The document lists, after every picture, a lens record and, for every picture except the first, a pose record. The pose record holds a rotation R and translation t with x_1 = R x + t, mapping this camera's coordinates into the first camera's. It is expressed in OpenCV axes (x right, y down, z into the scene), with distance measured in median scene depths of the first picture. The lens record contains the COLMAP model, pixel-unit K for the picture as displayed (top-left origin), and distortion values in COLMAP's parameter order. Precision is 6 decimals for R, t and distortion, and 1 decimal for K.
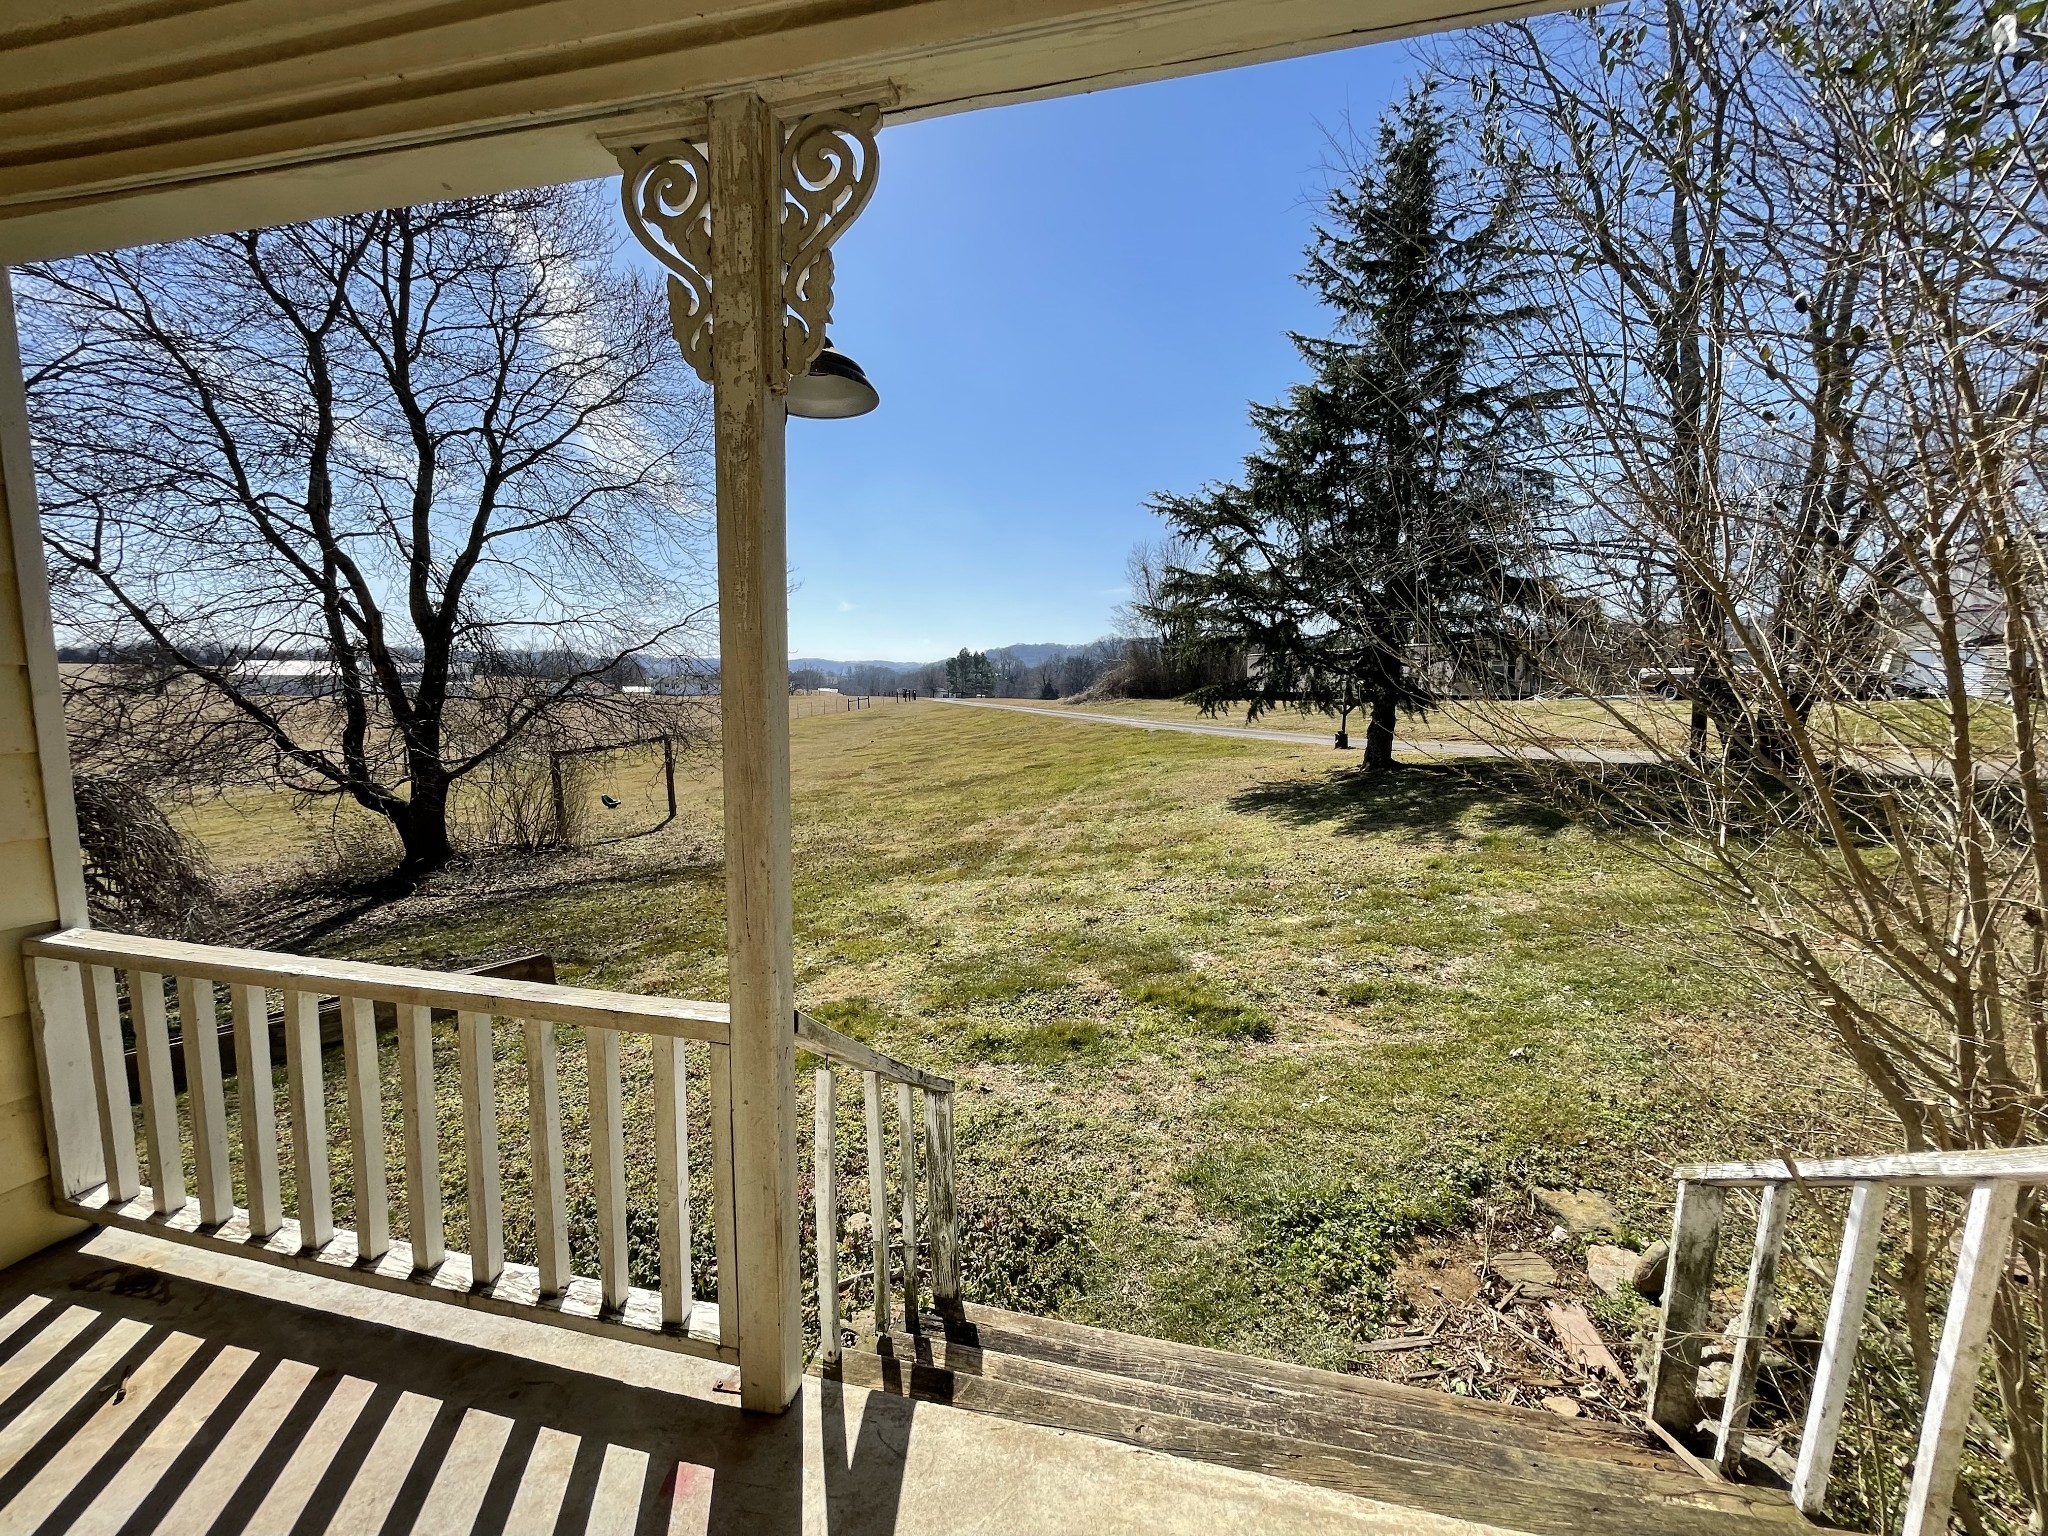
lens RADIAL K [[821.9, 0, 1012.4], [0, 821.9, 770.0], [0, 0, 1]] dist [0.002648, -0.004966]
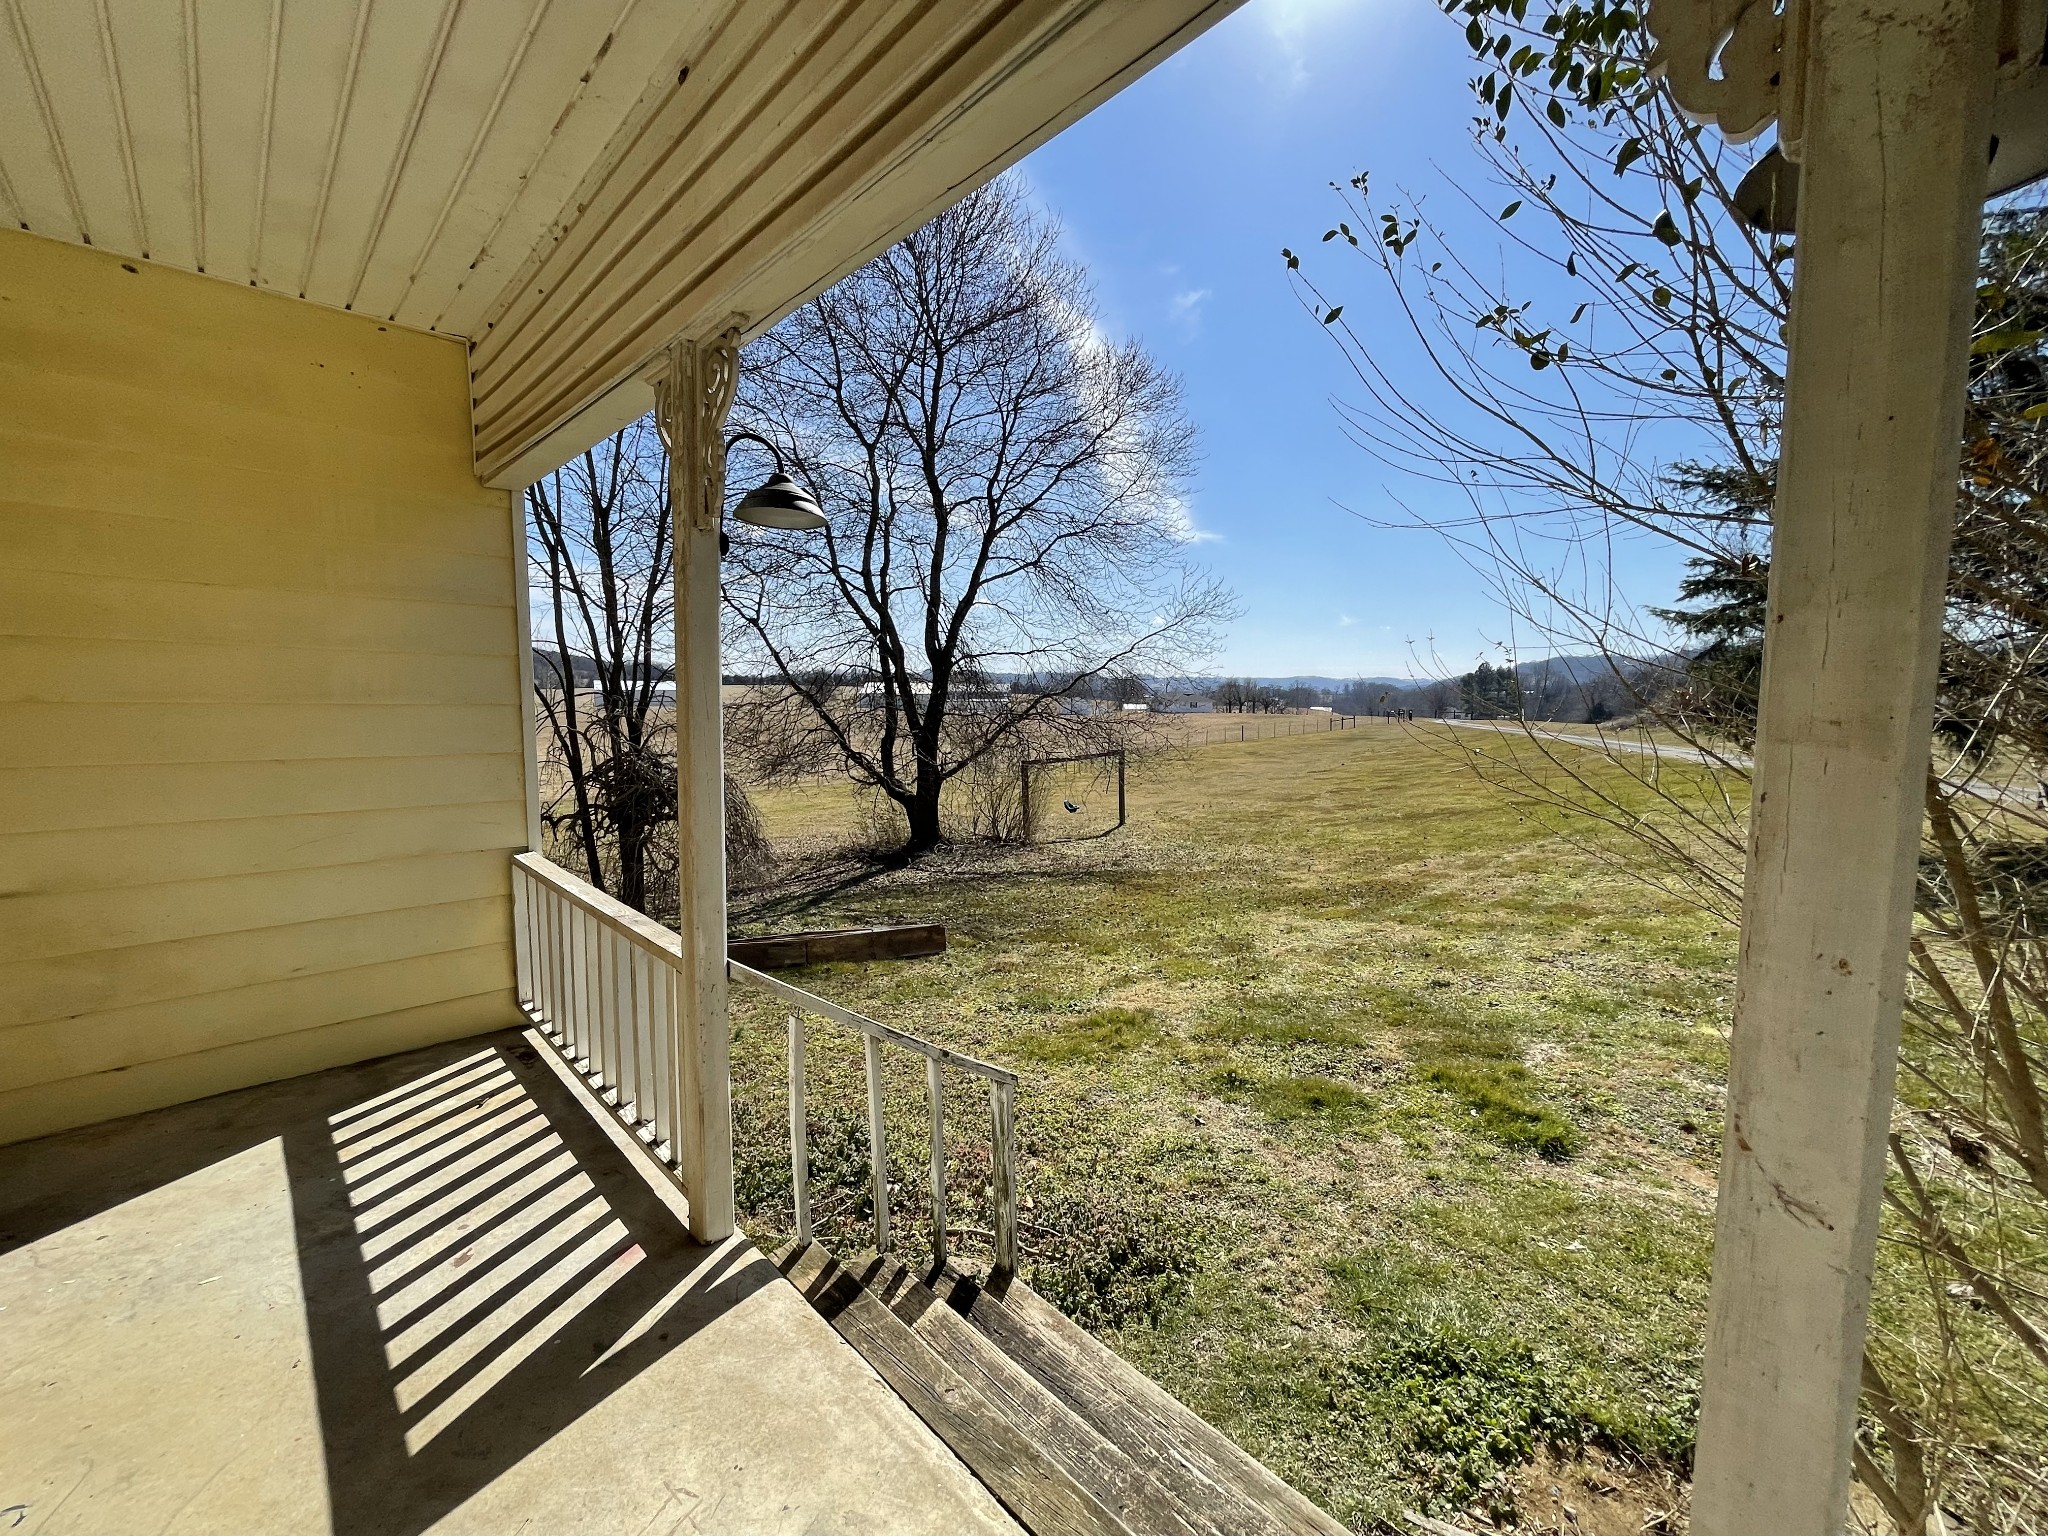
lens RADIAL K [[829.1, 0, 1026.8], [0, 829.1, 771.9], [0, 0, 1]] dist [0.001069, -0.000060]
pose [[0.836493, 0.052258, -0.545481, 0.116980], [-0.062620, 0.998037, -0.000414, -0.007666], [0.544388, 0.034505, 0.838123, 0.010219]]
